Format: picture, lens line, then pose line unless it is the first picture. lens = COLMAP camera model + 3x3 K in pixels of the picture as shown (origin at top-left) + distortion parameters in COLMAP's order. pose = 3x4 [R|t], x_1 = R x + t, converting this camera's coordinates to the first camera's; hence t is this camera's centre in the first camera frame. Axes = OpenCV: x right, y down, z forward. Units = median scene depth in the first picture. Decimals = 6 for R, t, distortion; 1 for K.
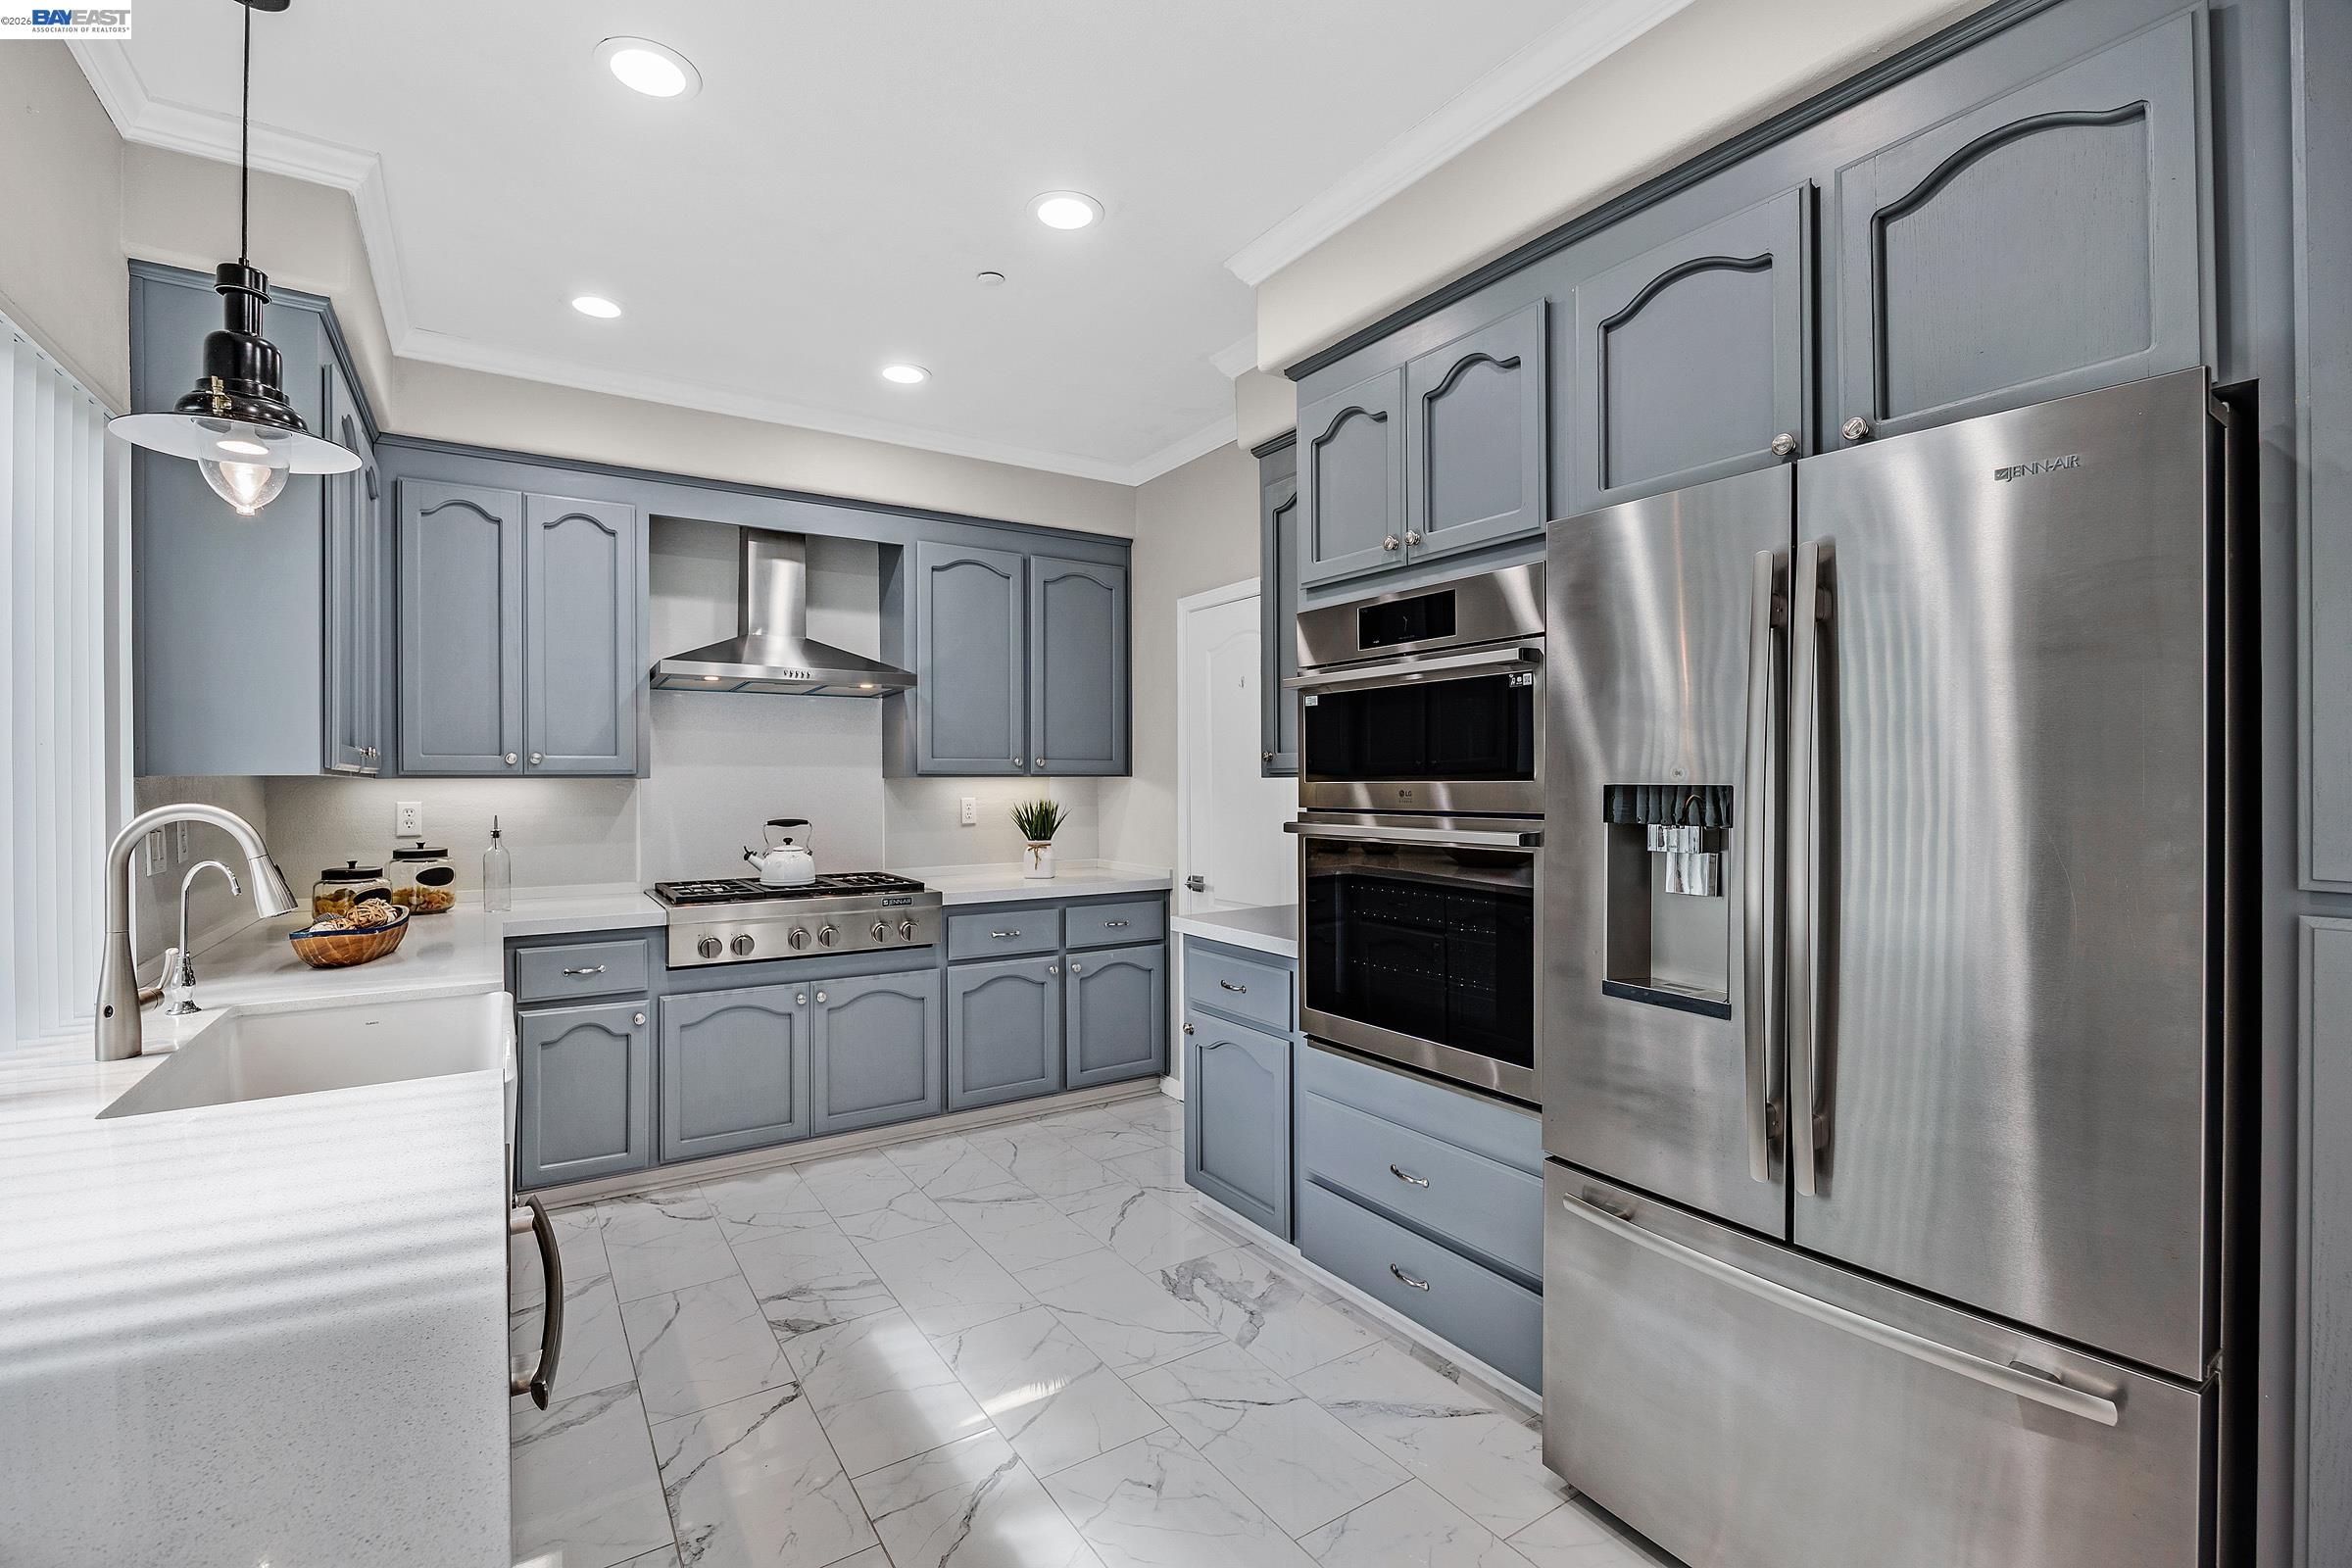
lens RADIAL K [[1047.9, 0, 1175.1], [0, 1047.9, 779.0], [0, 0, 1]] dist [-0.004454, -0.000074]
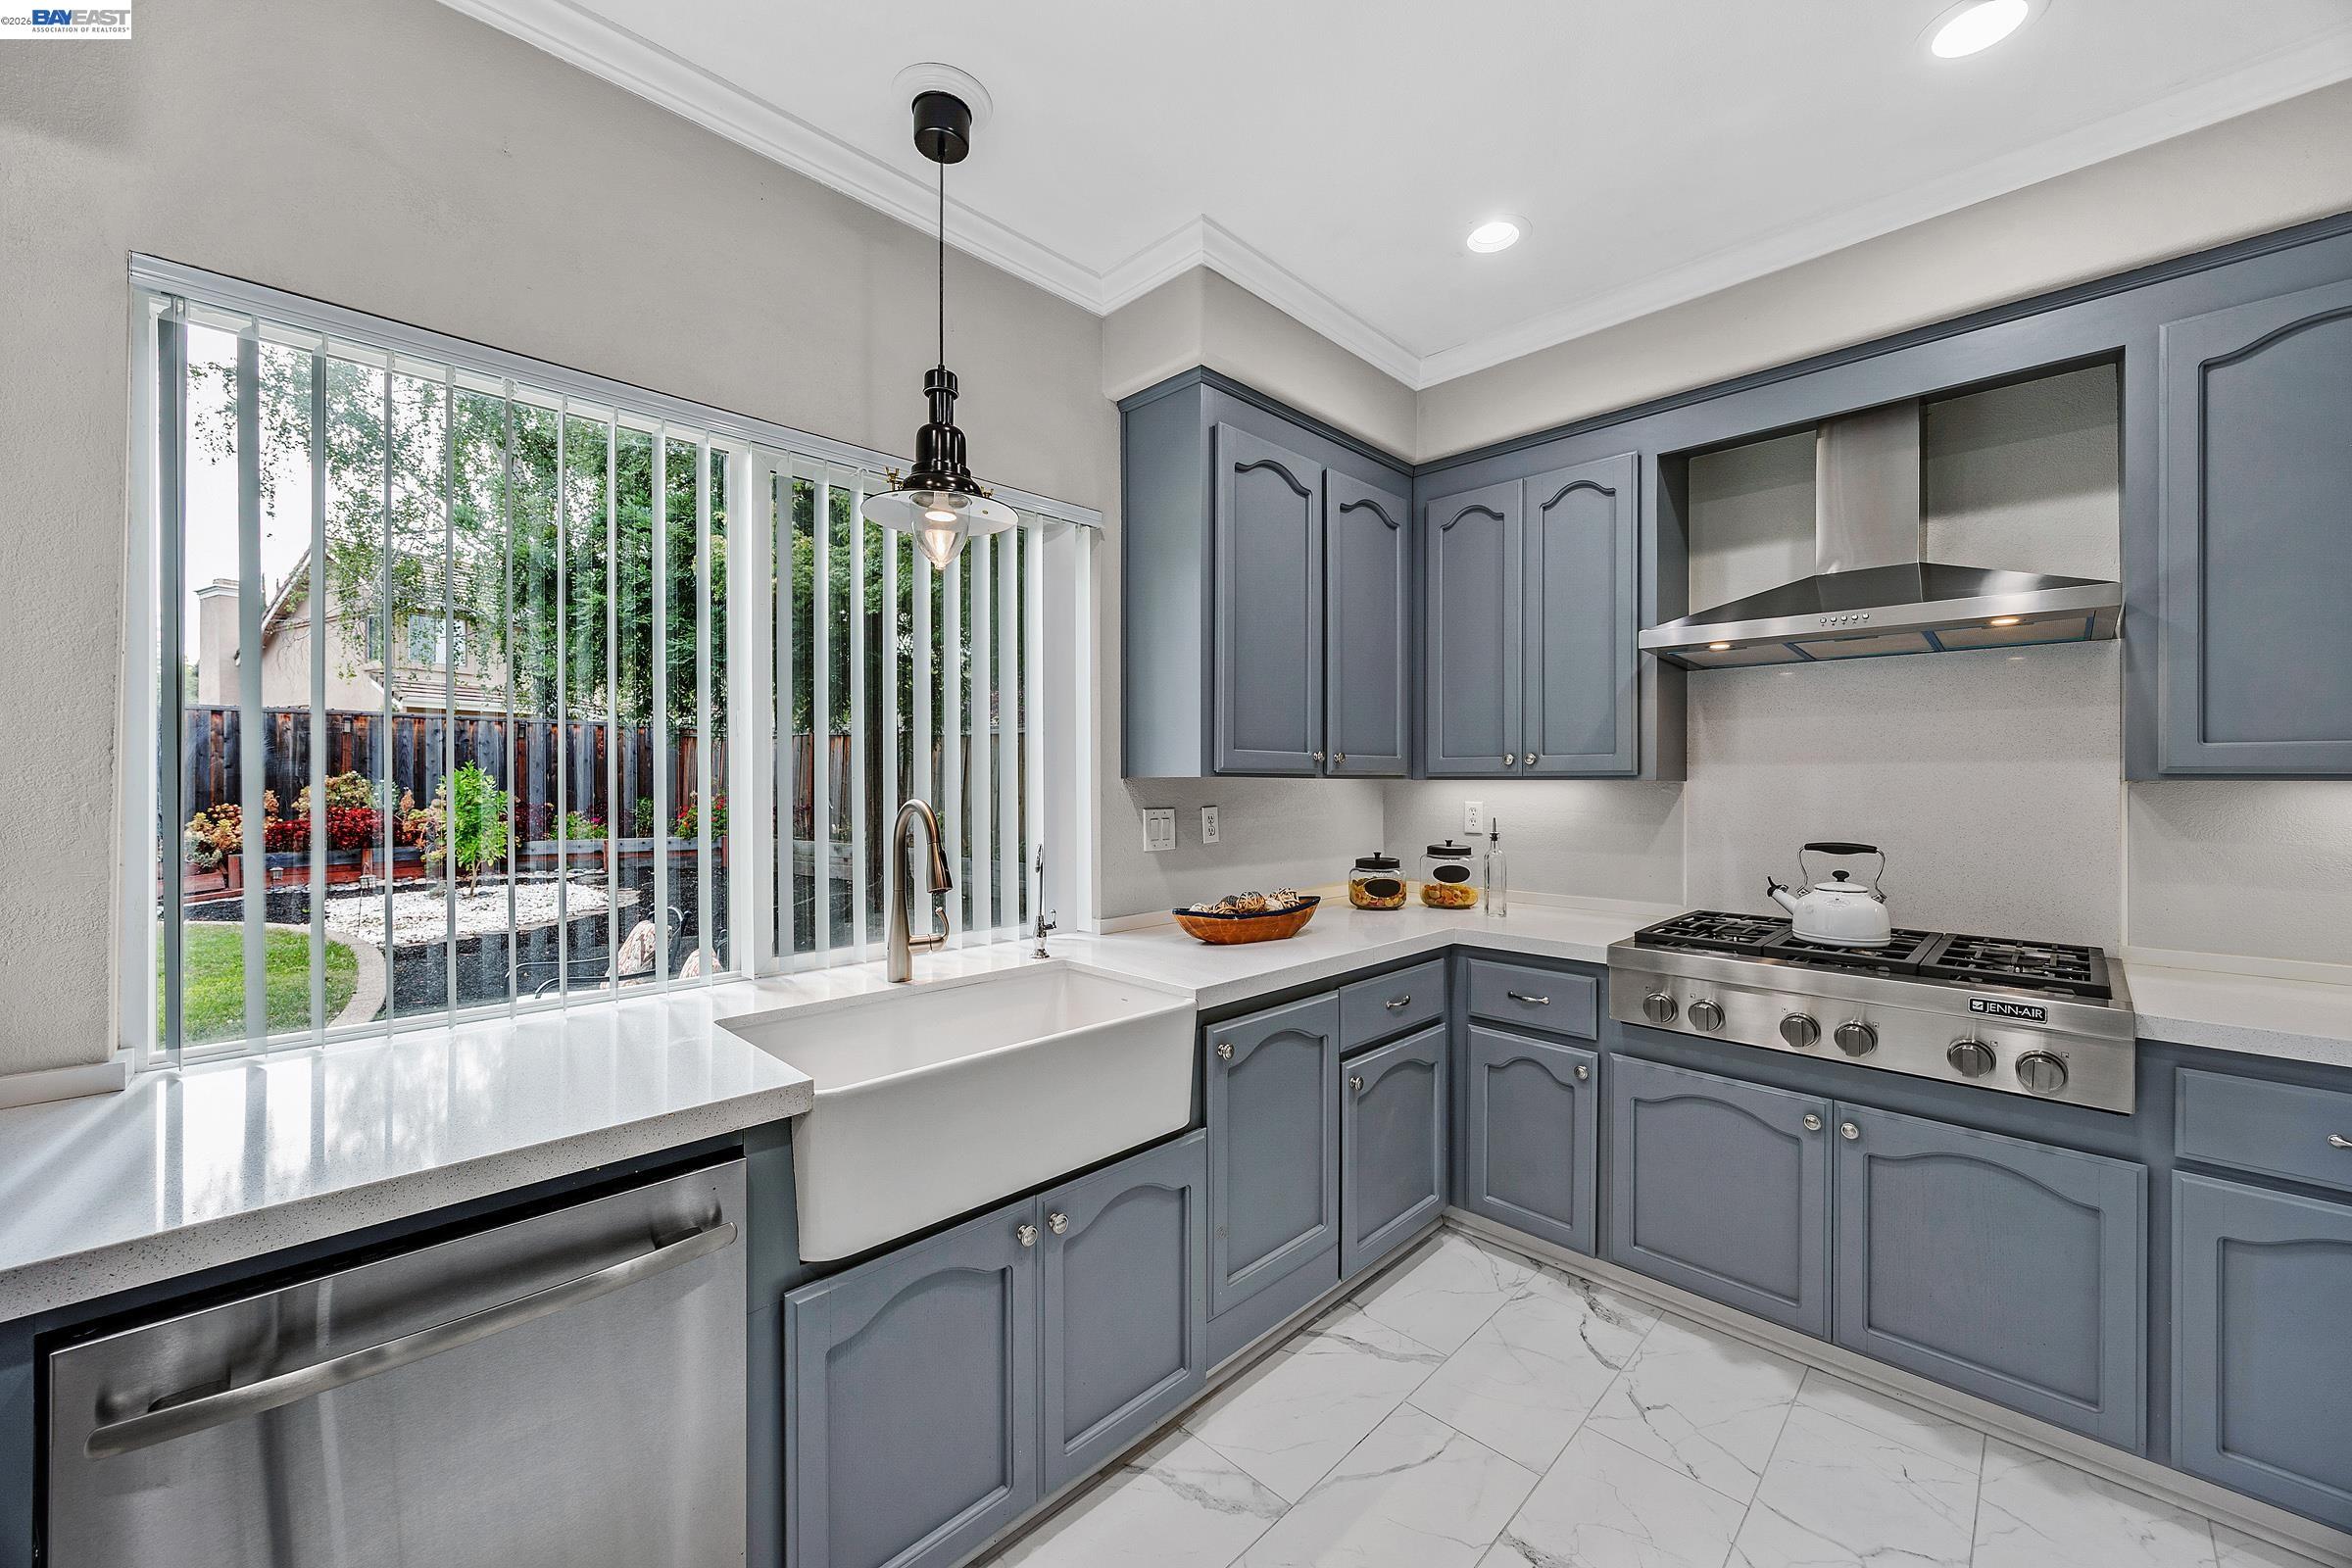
lens RADIAL K [[905.6, 0, 1176.2], [0, 905.6, 782.9], [0, 0, 1]] dist [0.008955, -0.000339]
pose [[0.207425, 0.006342, -0.978230, 0.114153], [-0.000475, 0.999980, 0.006382, -0.003183], [0.978251, -0.000859, 0.207424, 0.508724]]
